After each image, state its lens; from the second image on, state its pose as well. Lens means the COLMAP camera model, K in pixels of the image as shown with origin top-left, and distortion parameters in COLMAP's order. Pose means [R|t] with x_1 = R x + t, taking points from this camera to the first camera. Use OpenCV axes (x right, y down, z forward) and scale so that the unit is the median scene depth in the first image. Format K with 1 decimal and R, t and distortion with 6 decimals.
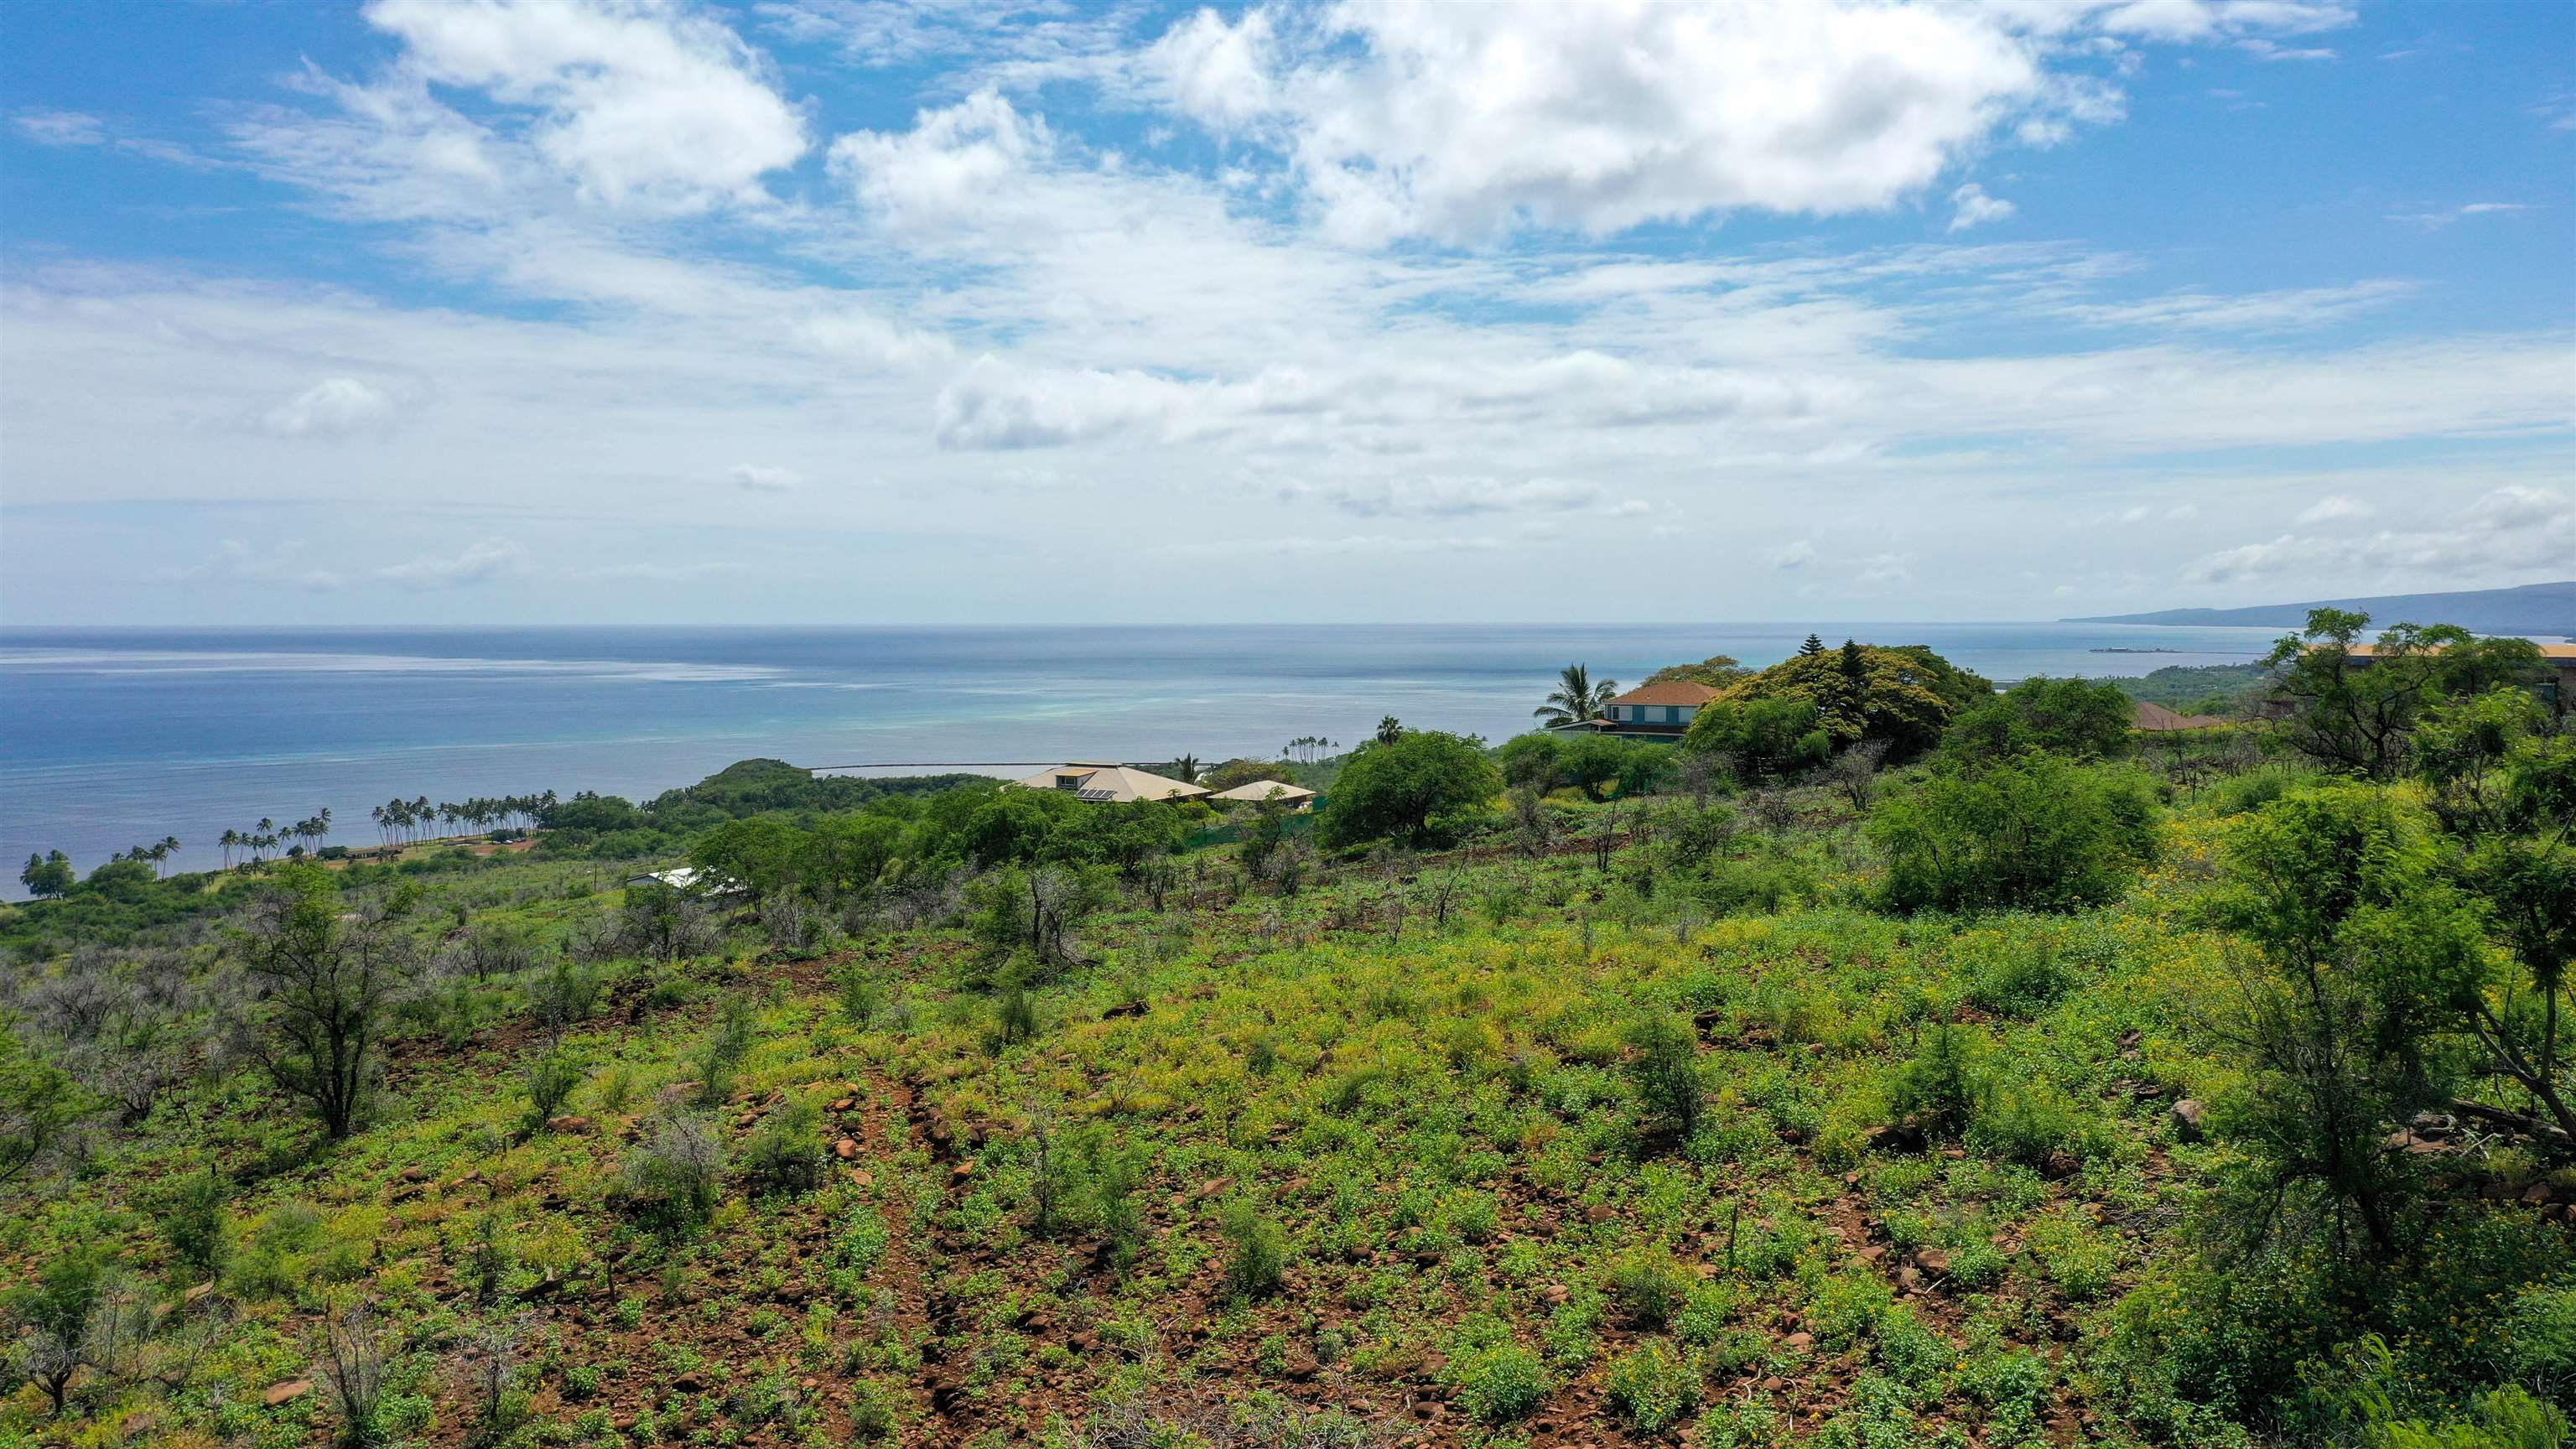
lens RADIAL K [[2029.9, 0, 1296.2], [0, 2029.9, 715.5], [0, 0, 1]] dist [0.000579, -0.008695]
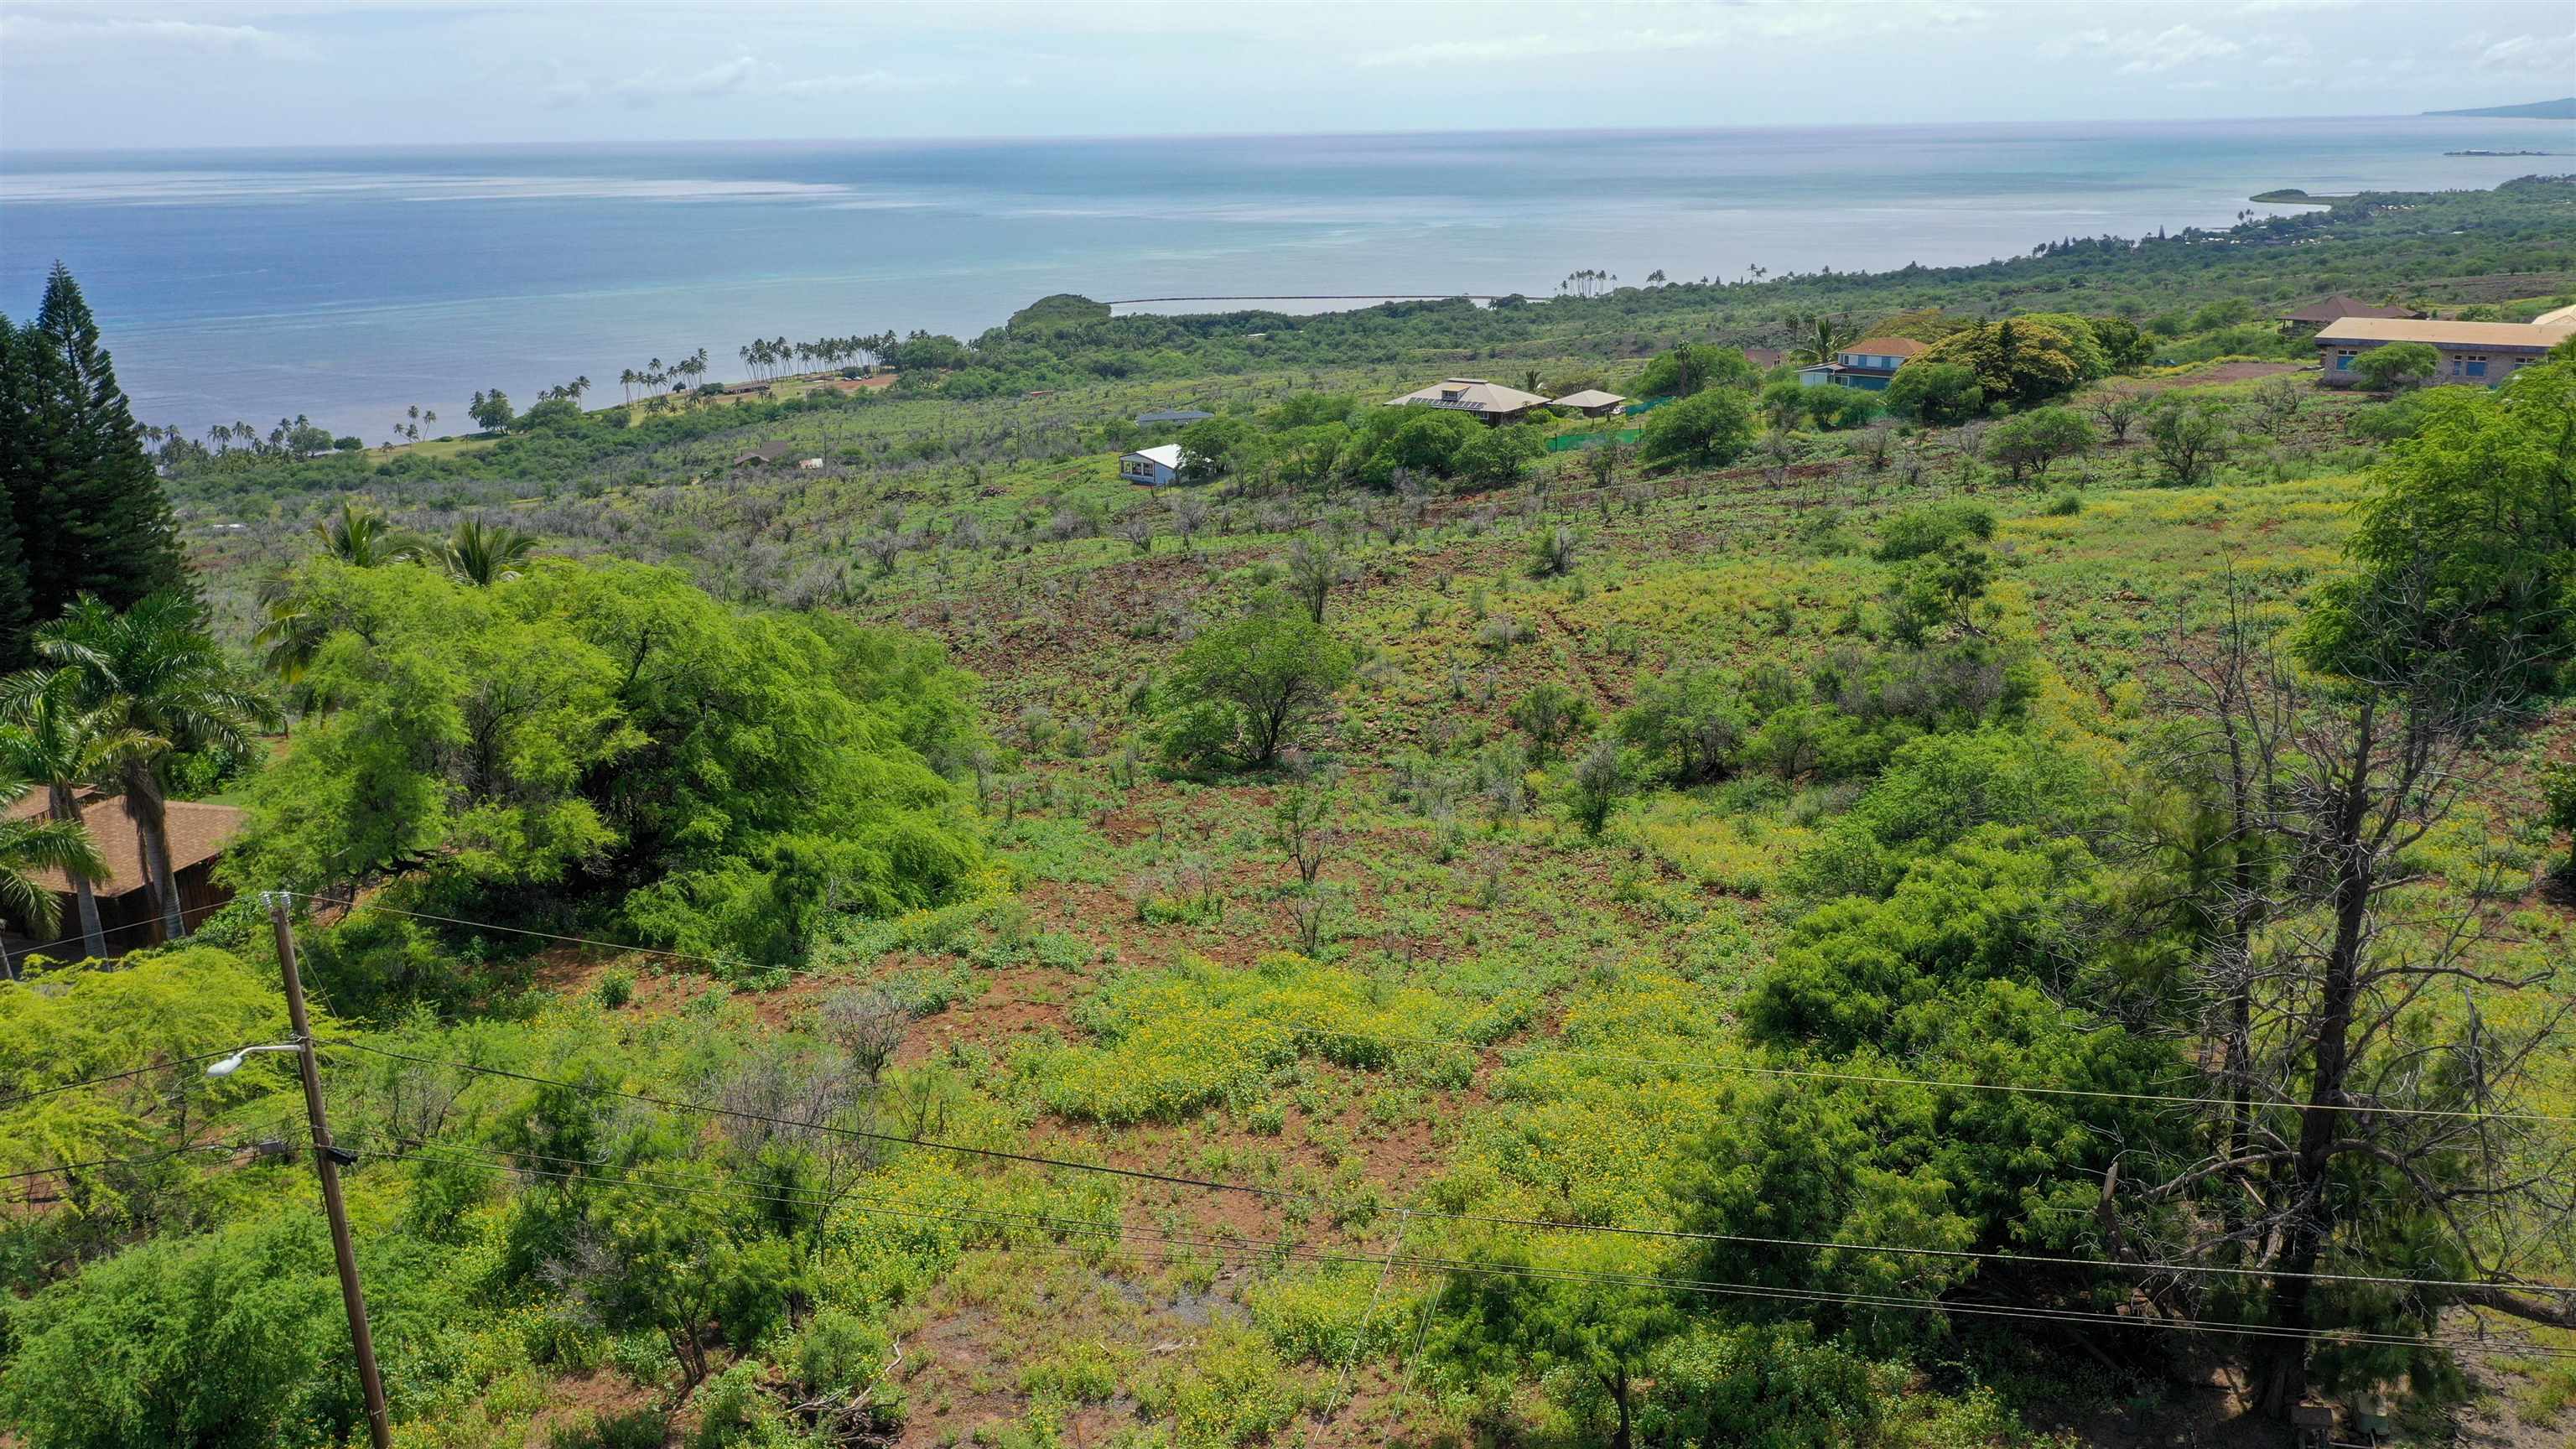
lens RADIAL K [[2033.2, 0, 1293.8], [0, 2033.2, 741.5], [0, 0, 1]] dist [0.005422, -0.004487]
pose [[0.991638, 0.025706, -0.126462, -0.009058], [0.006067, 0.969589, 0.244663, -0.020318], [0.128905, -0.243385, 0.961326, -0.108794]]
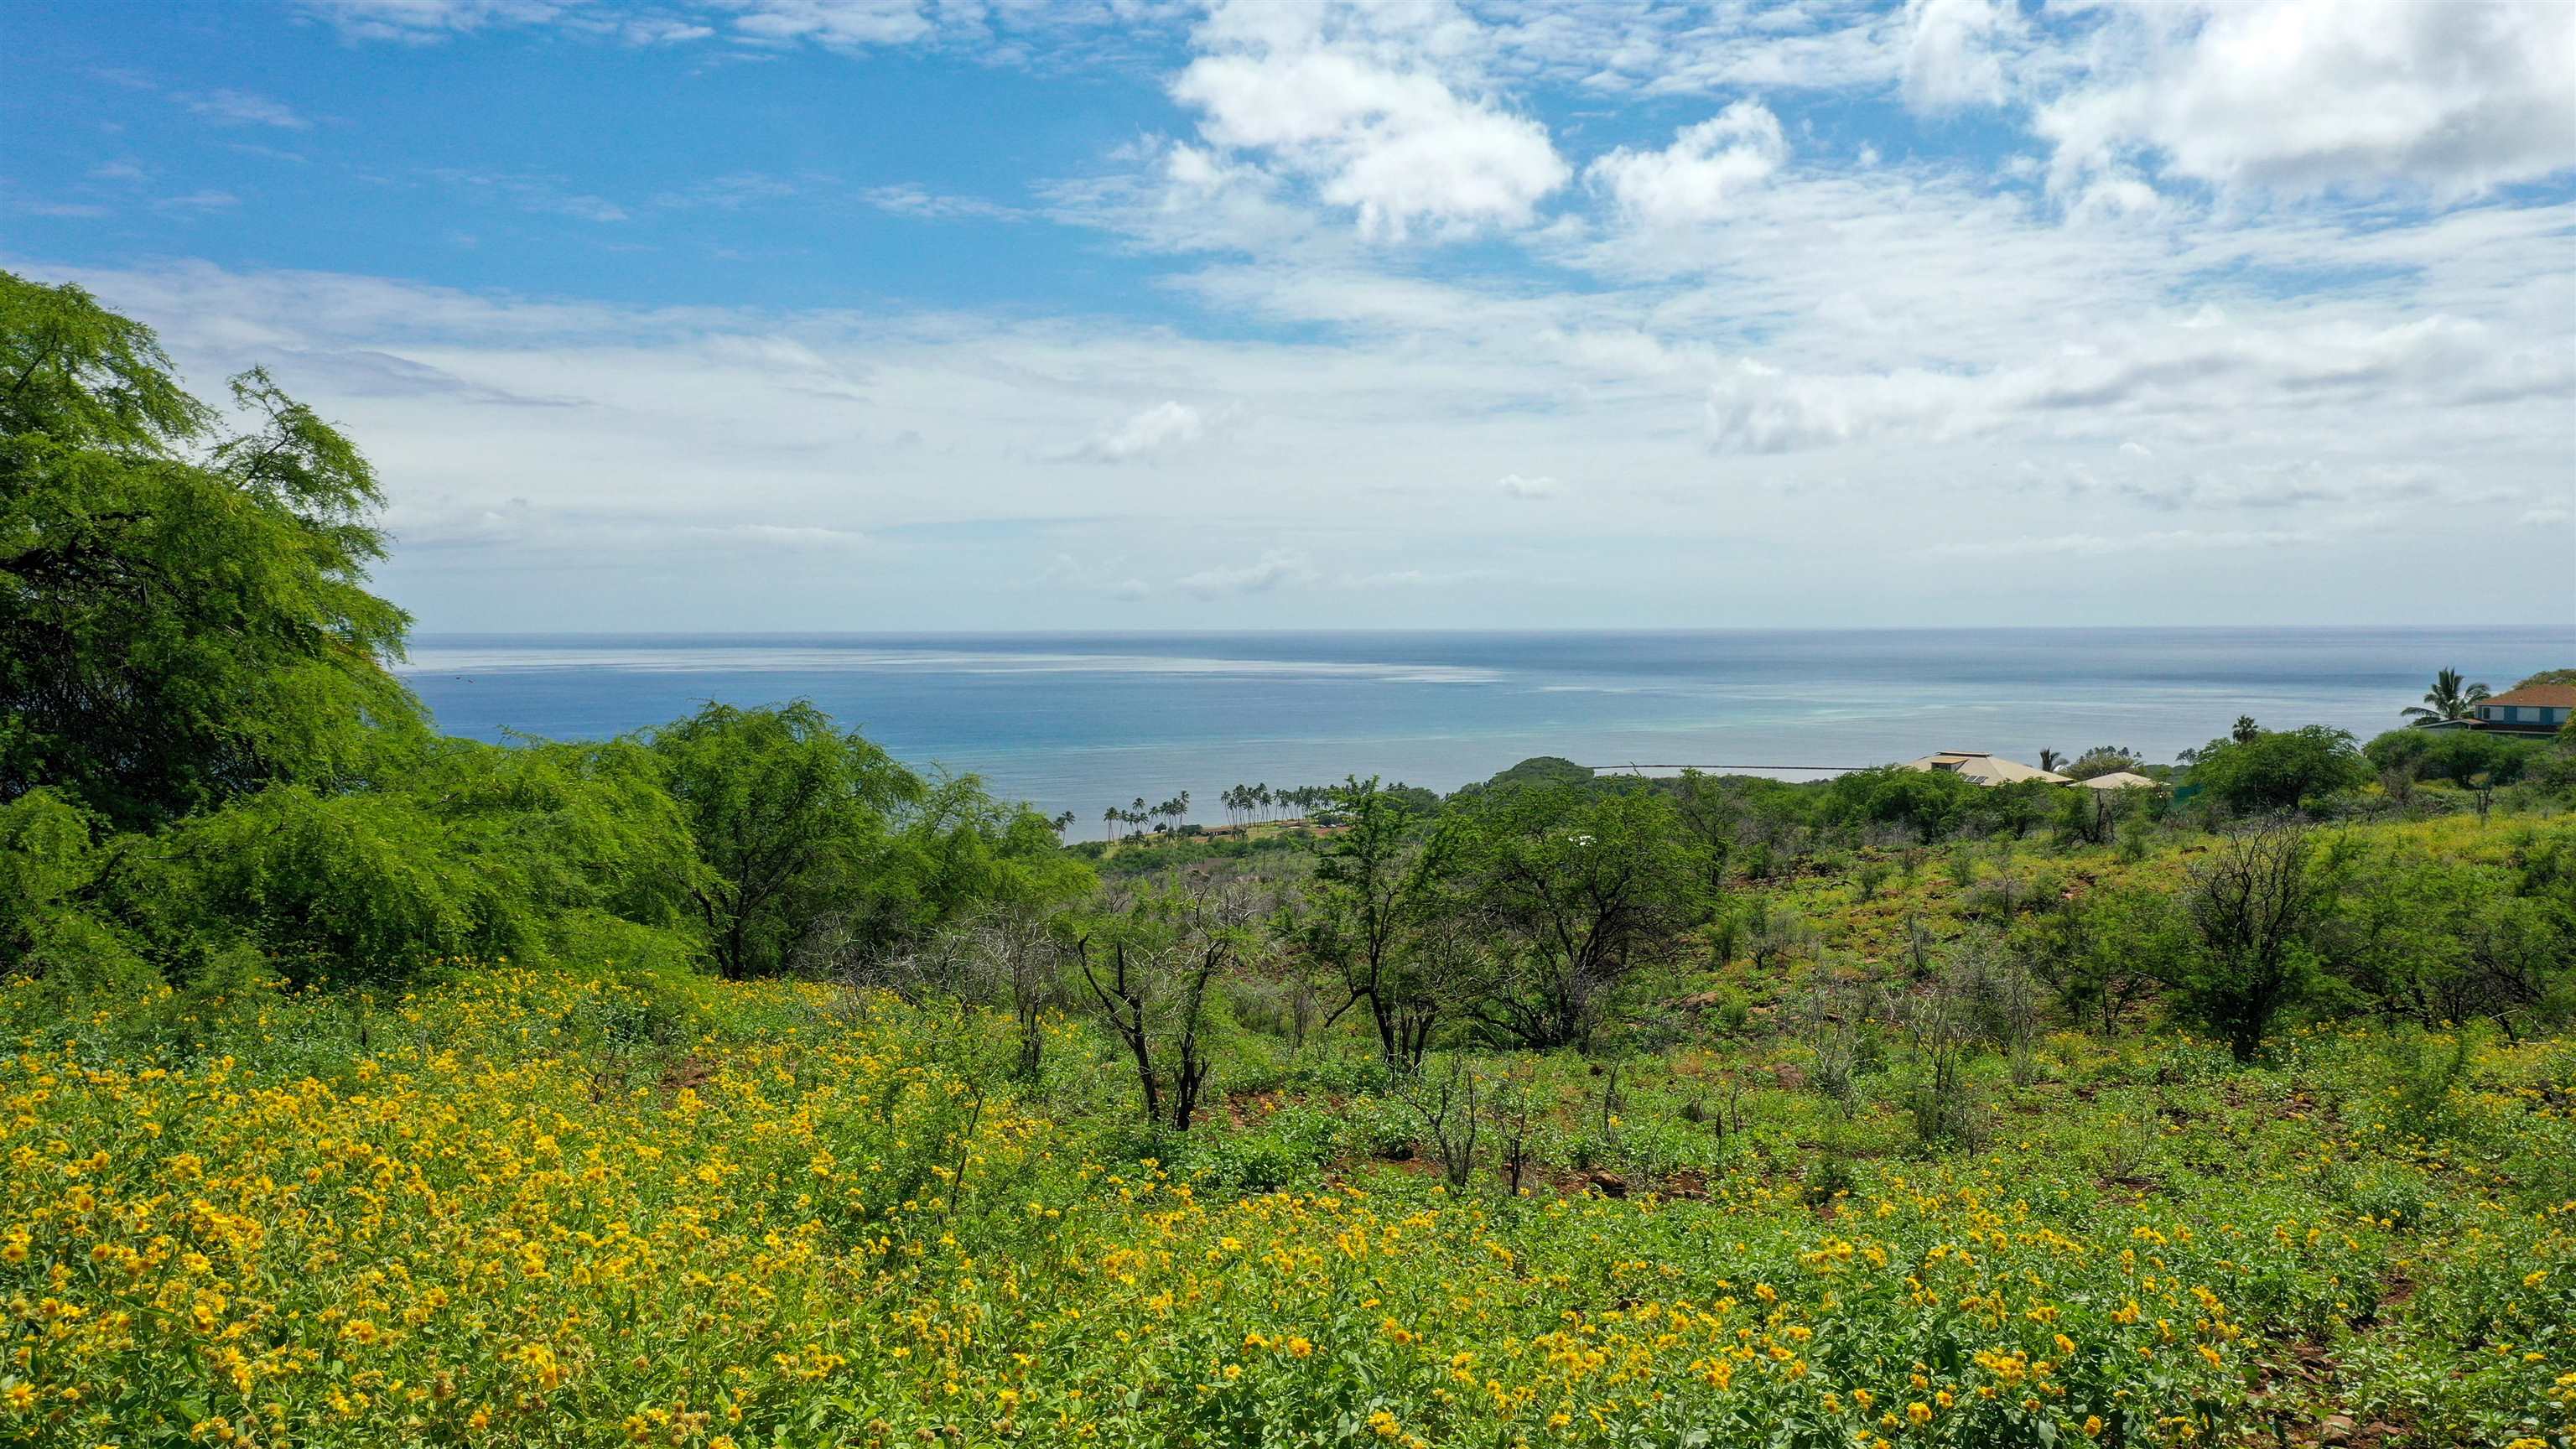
lens RADIAL K [[2030.8, 0, 1293.3], [0, 2030.8, 728.4], [0, 0, 1]] dist [0.007067, -0.005574]
pose [[0.932109, 0.015762, -0.361834, -0.009755], [-0.014171, 0.999875, 0.007052, 0.001822], [0.361900, -0.001446, 0.932216, -0.054810]]
